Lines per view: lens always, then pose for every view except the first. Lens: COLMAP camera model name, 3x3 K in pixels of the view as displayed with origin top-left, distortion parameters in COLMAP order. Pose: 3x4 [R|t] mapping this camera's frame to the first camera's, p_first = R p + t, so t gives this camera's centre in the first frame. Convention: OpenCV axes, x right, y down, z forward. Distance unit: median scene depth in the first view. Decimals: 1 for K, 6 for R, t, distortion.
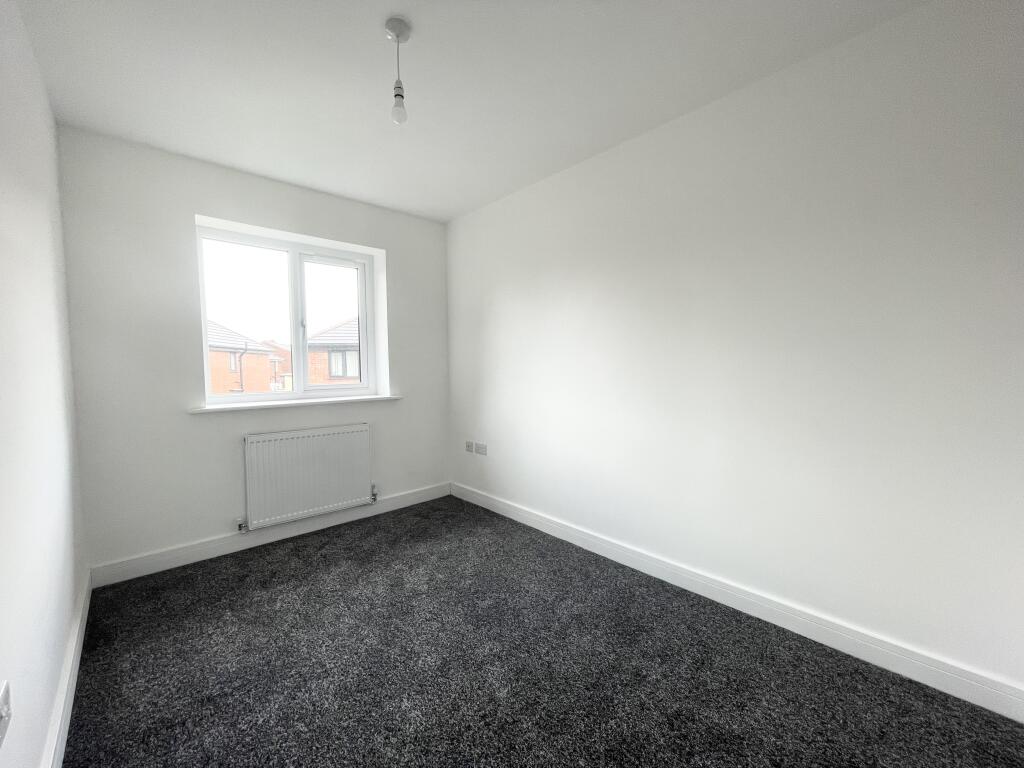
lens RADIAL K [[403.0, 0, 512.0], [0, 403.0, 384.0], [0, 0, 1]] dist [-0.001085, -0.000021]
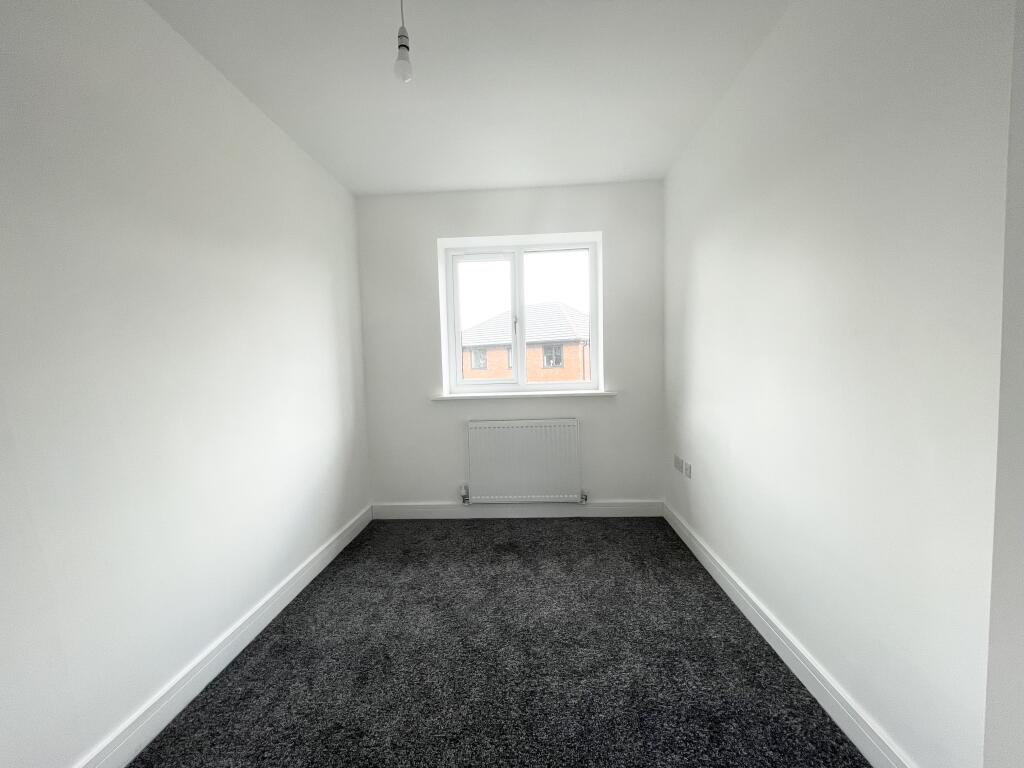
lens RADIAL K [[406.0, 0, 432.9], [0, 406.0, 389.6], [0, 0, 1]] dist [0.047067, 0.000026]
pose [[0.723332, 0.032066, -0.689755, 0.078700], [-0.011740, 0.999348, 0.034148, -0.004549], [0.690401, -0.016603, 0.723237, 0.079134]]
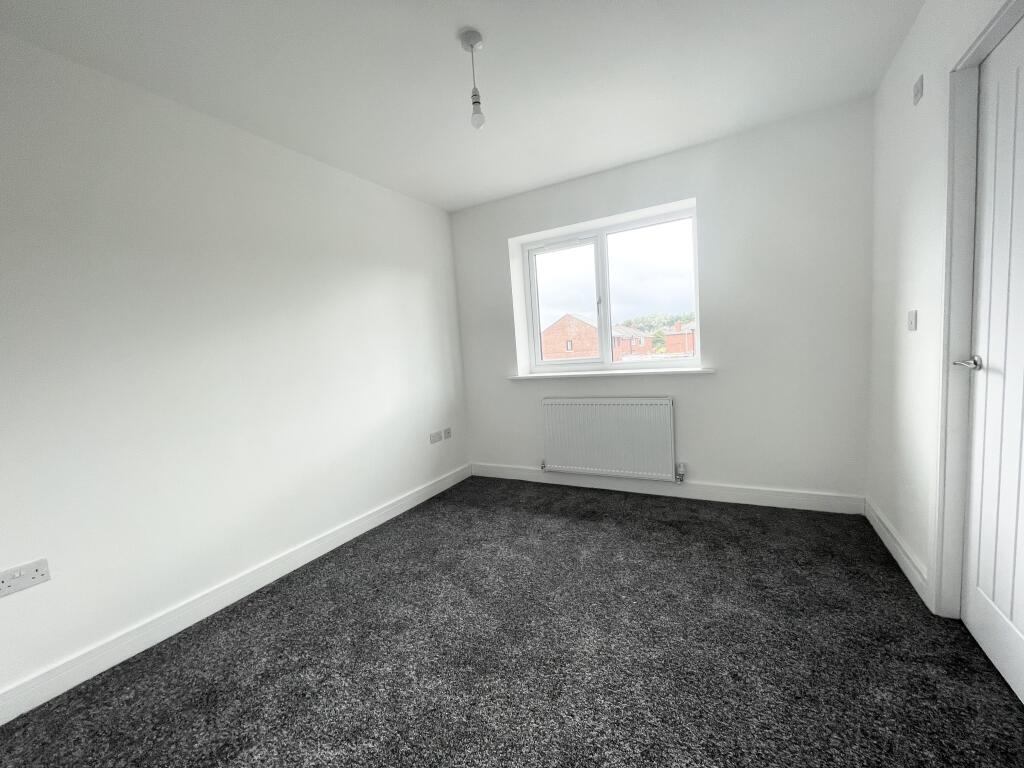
lens RADIAL K [[417.3, 0, 510.0], [0, 417.3, 386.8], [0, 0, 1]] dist [0.000524, 0.000089]
pose [[0.342125, 0.082173, -0.936055, 0.556876], [0.026768, 0.994912, 0.097124, -0.043876], [0.939273, -0.058284, 0.338185, 0.431258]]
